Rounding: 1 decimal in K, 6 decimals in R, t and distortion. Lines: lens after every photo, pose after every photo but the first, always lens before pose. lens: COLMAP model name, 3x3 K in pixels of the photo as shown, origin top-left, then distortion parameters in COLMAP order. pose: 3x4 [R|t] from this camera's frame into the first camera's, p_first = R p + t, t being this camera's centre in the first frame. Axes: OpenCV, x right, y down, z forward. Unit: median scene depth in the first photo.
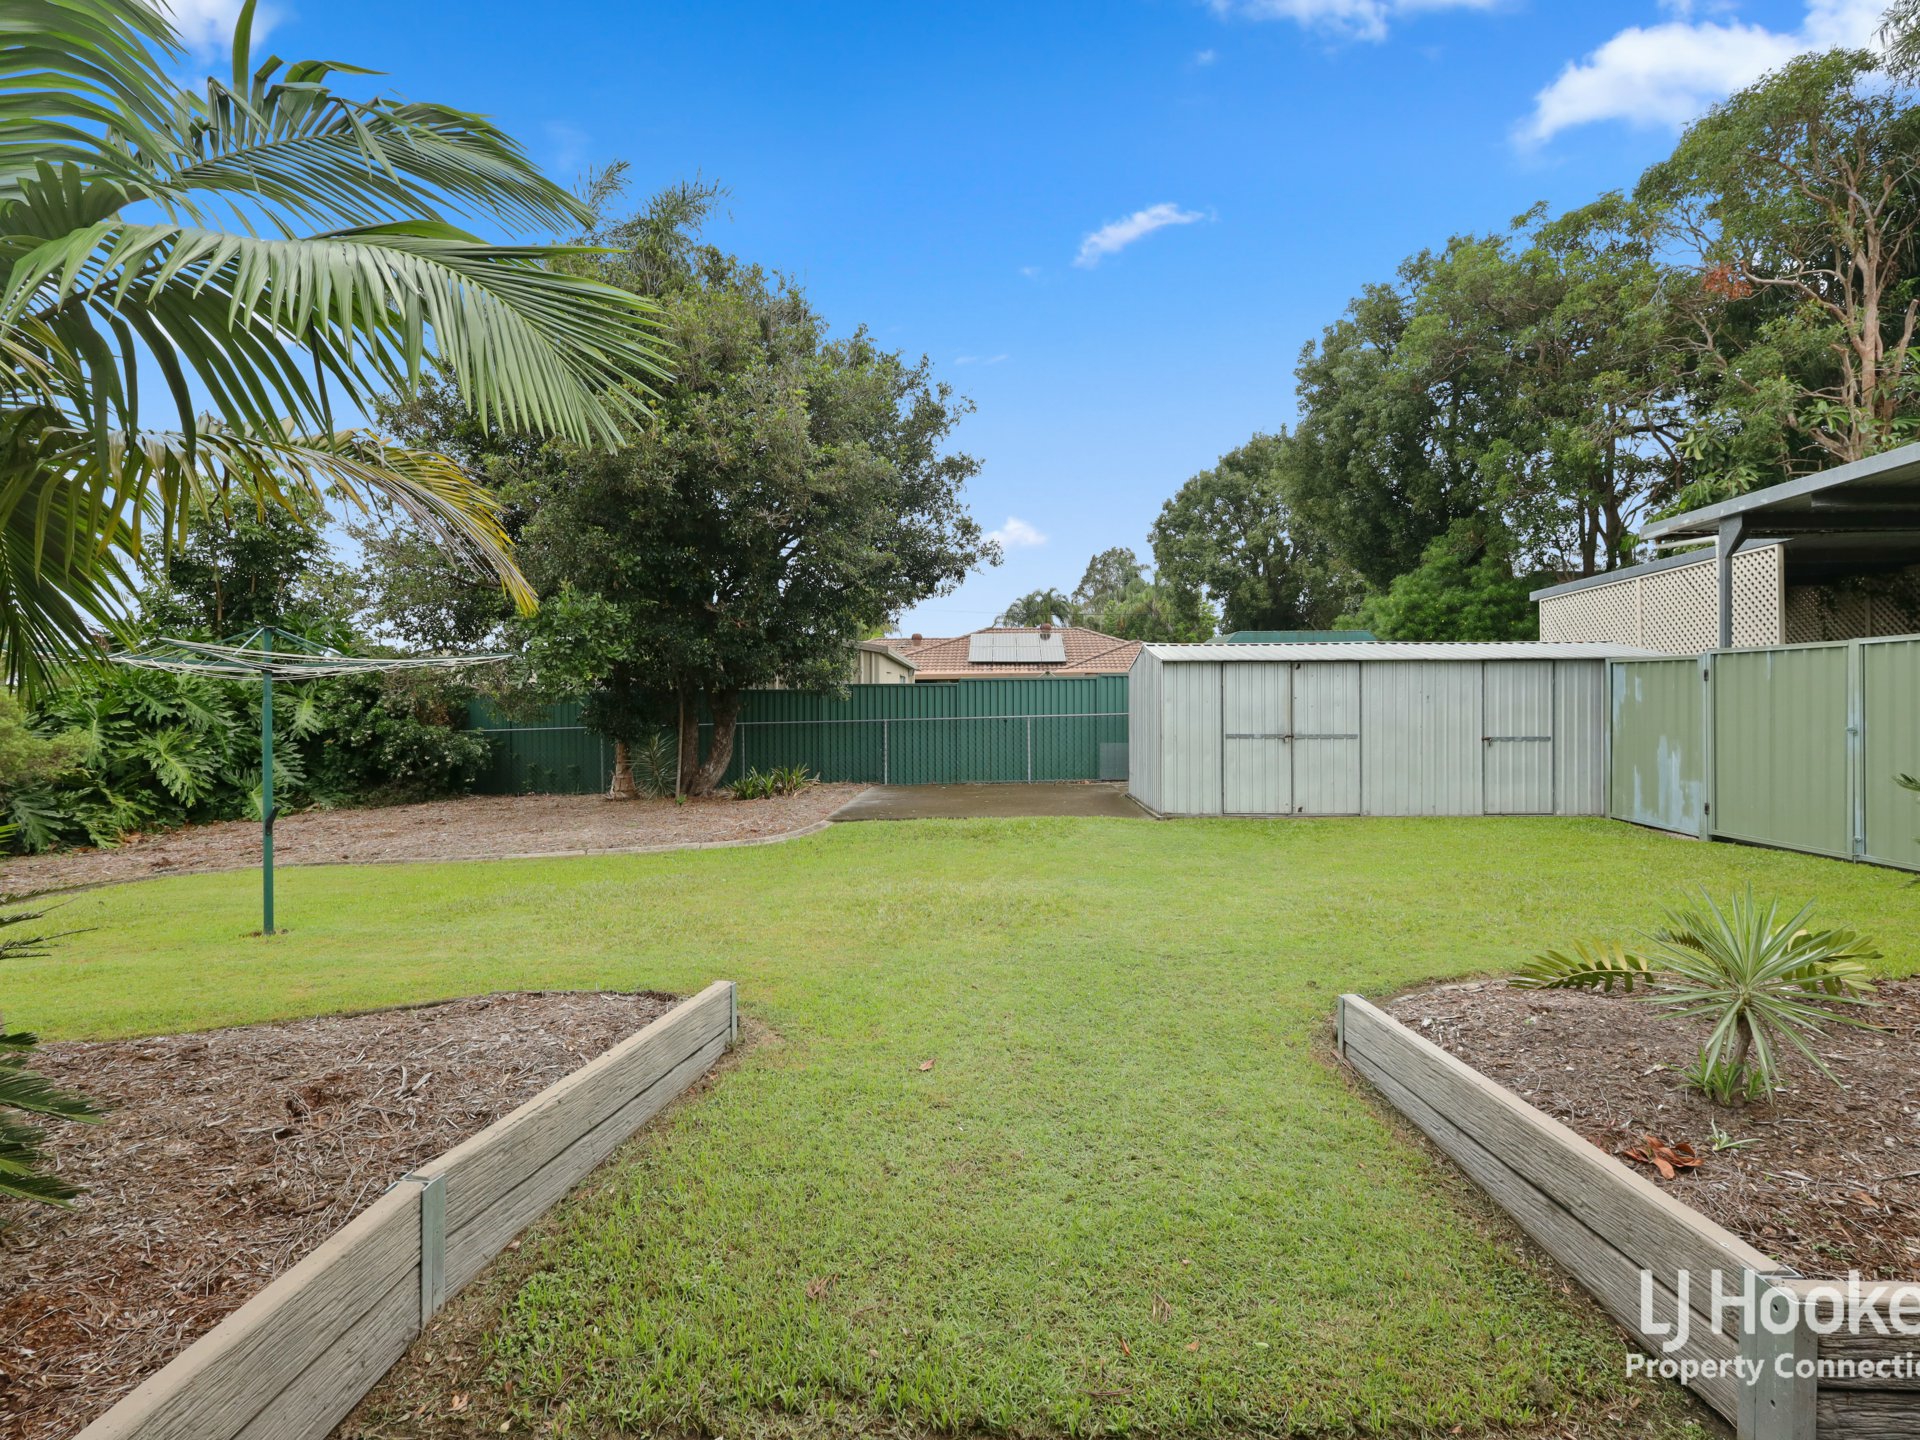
lens RADIAL K [[1007.4, 0, 965.3], [0, 1007.4, 719.7], [0, 0, 1]] dist [-0.003464, 0.000887]
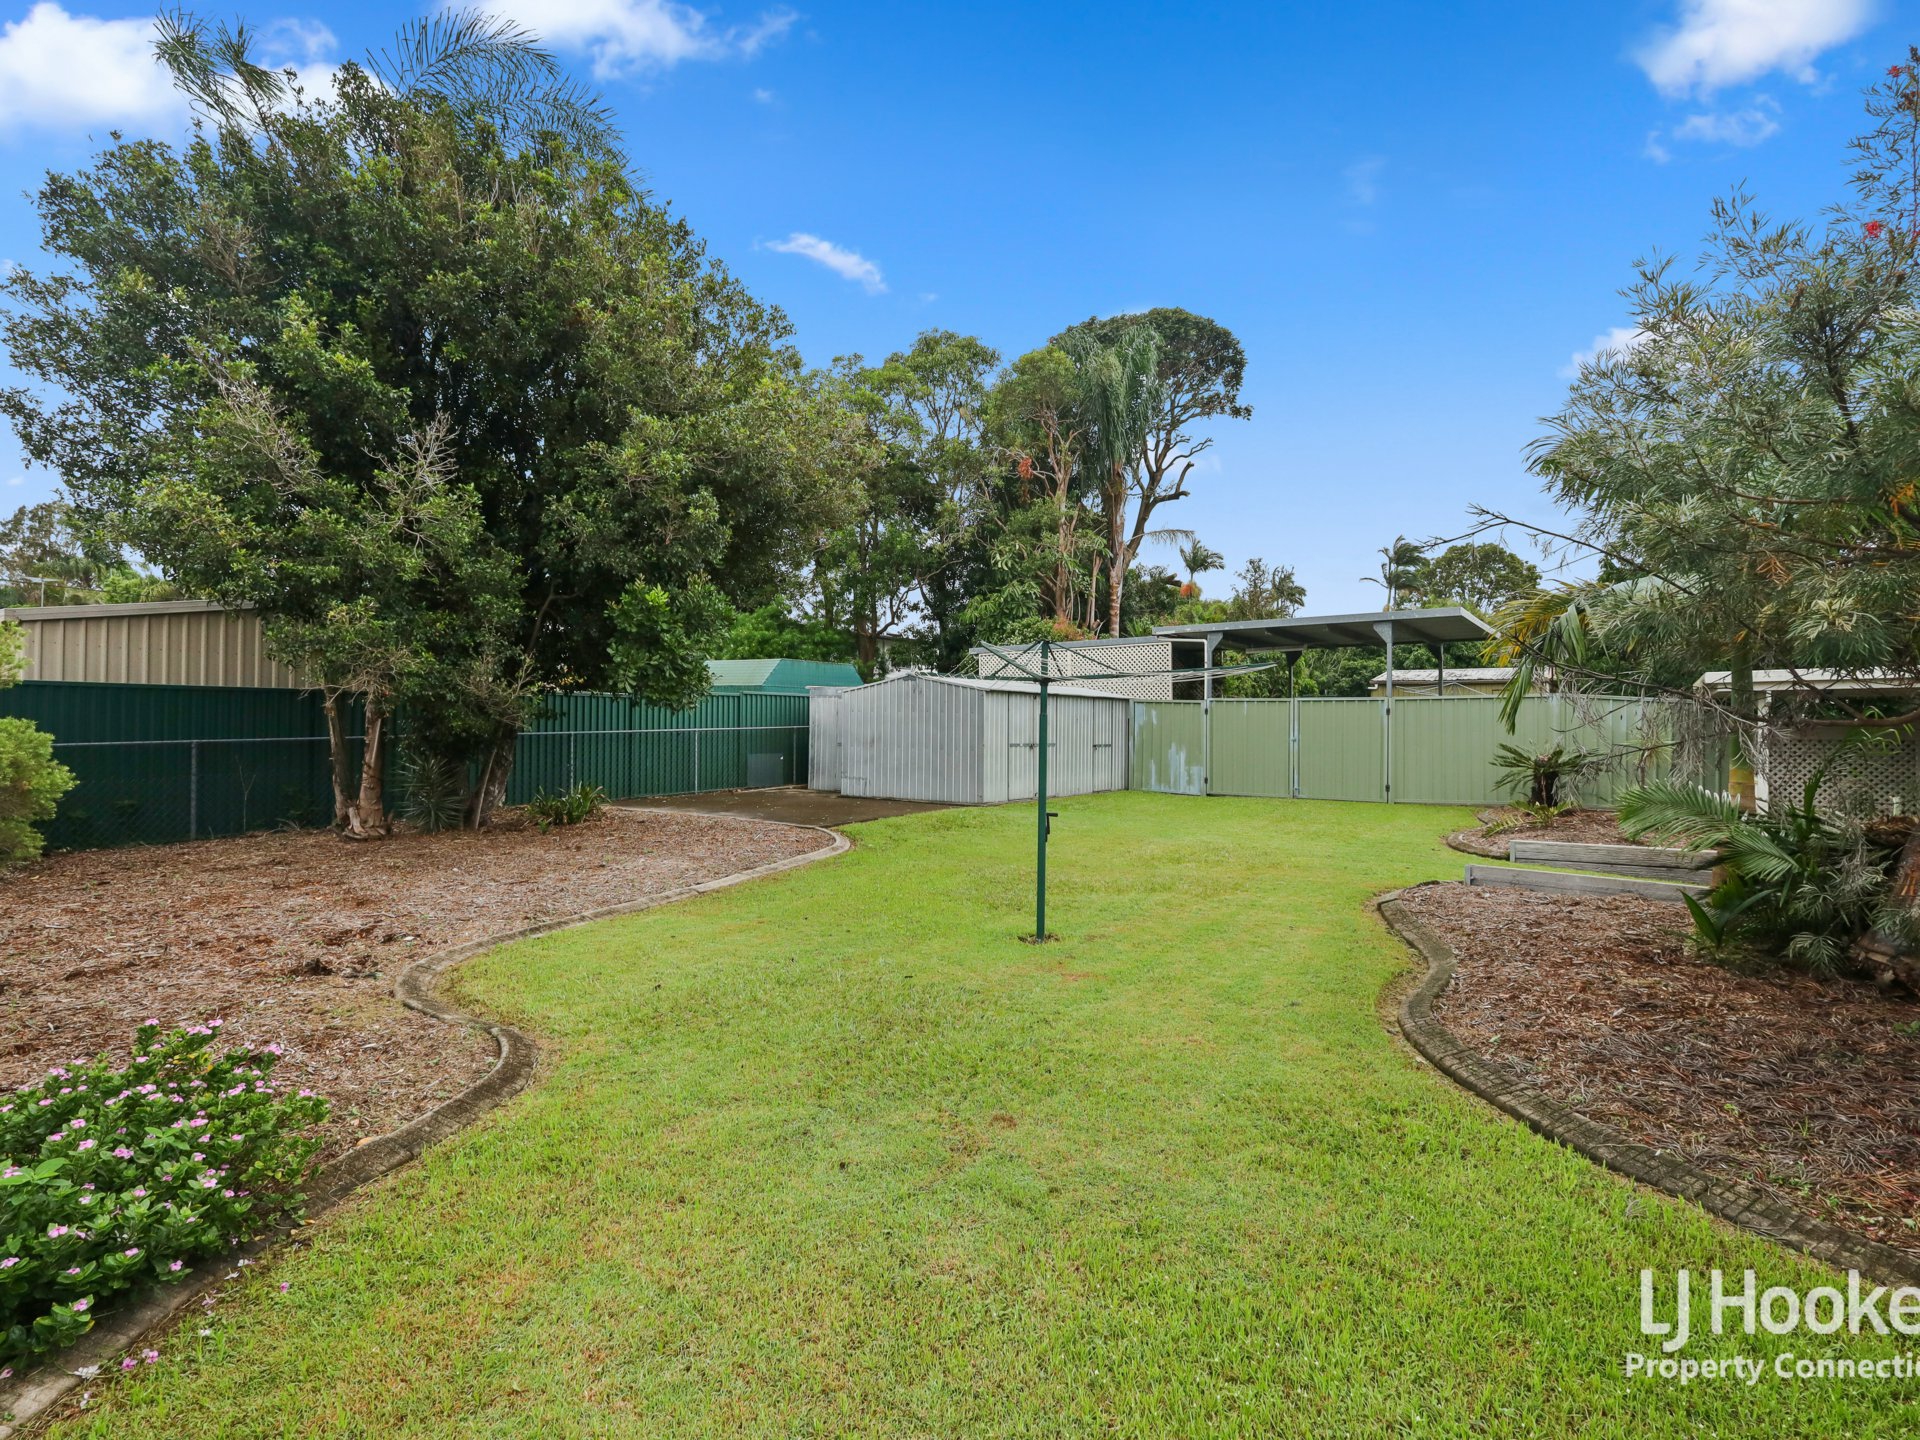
lens RADIAL K [[1007.4, 0, 962.5], [0, 1007.4, 721.0], [0, 0, 1]] dist [-0.003464, 0.000887]
pose [[0.529427, 0.013624, 0.848246, -0.766007], [-0.002920, 0.999894, -0.014238, 0.002343], [-0.848351, 0.005061, 0.529411, 0.245088]]
